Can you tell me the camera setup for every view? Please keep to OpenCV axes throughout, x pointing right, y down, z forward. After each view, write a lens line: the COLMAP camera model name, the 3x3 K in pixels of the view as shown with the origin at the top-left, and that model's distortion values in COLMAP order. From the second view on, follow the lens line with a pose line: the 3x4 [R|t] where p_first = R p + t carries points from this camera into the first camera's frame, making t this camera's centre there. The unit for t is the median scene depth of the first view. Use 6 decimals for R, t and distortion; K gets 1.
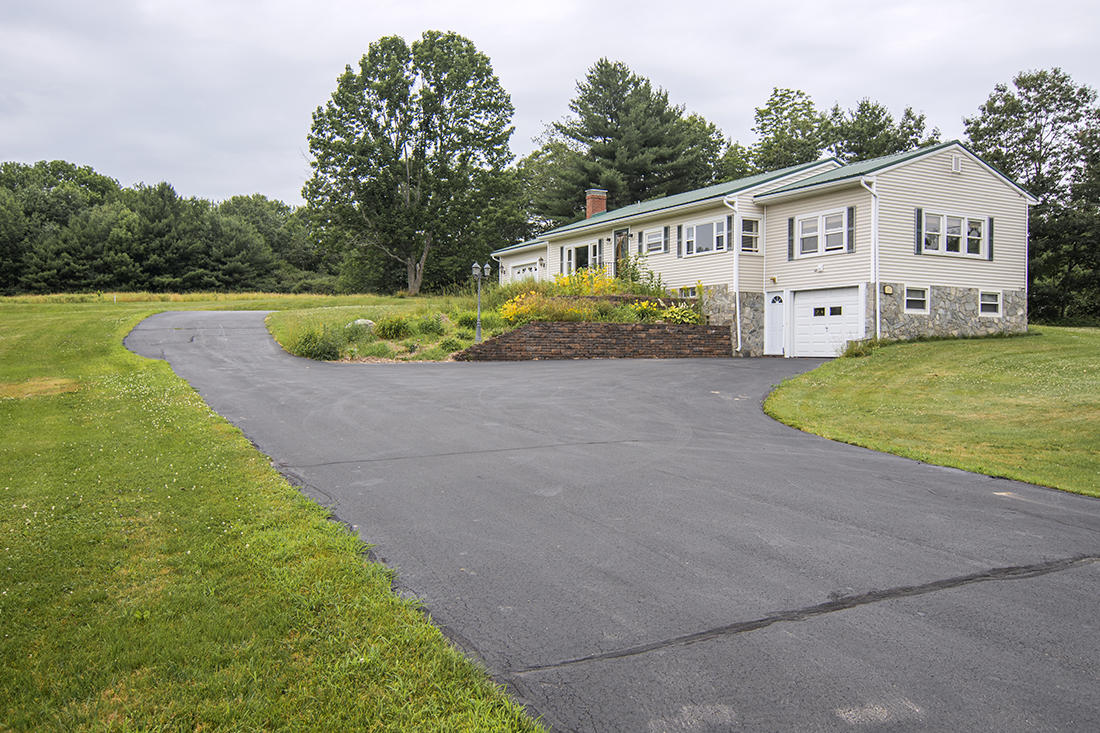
lens RADIAL K [[886.3, 0, 550.0], [0, 886.3, 366.5], [0, 0, 1]] dist [0.008551, 0.004276]
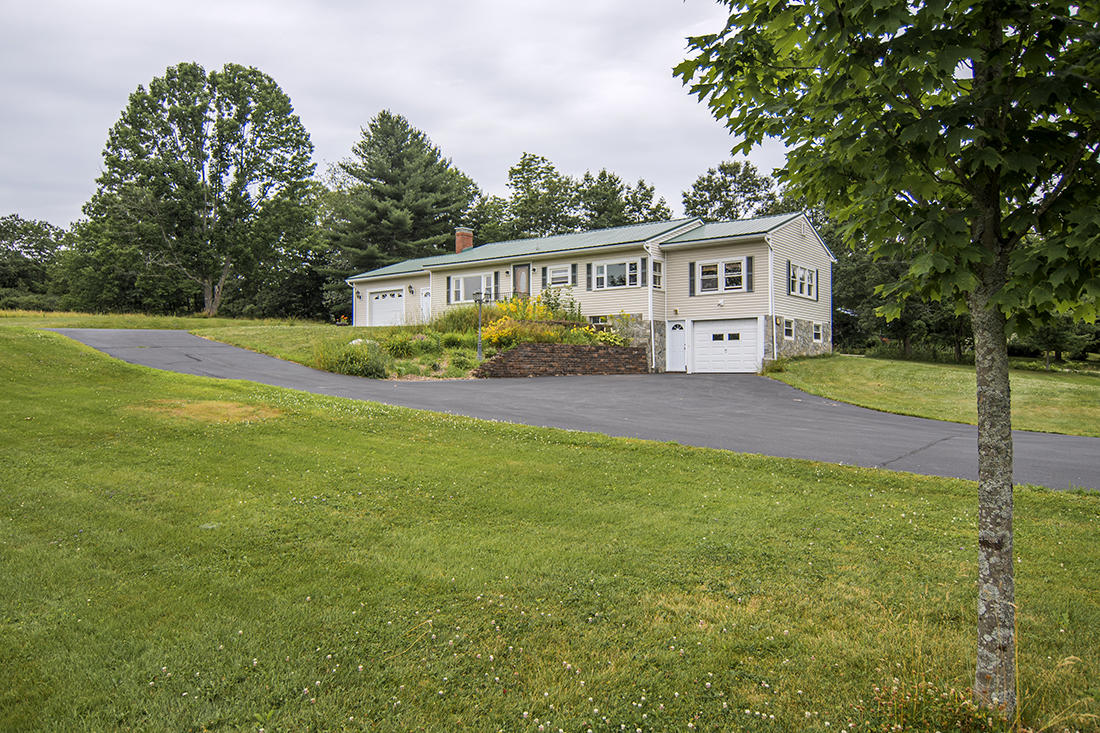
lens RADIAL K [[765.1, 0, 550.0], [0, 765.1, 366.5], [0, 0, 1]] dist [0.001568, -0.001170]
pose [[0.920829, -0.002818, 0.389957, -0.263862], [0.011472, 0.999737, -0.019865, -0.000495], [-0.389798, 0.022766, 0.920619, 0.064171]]
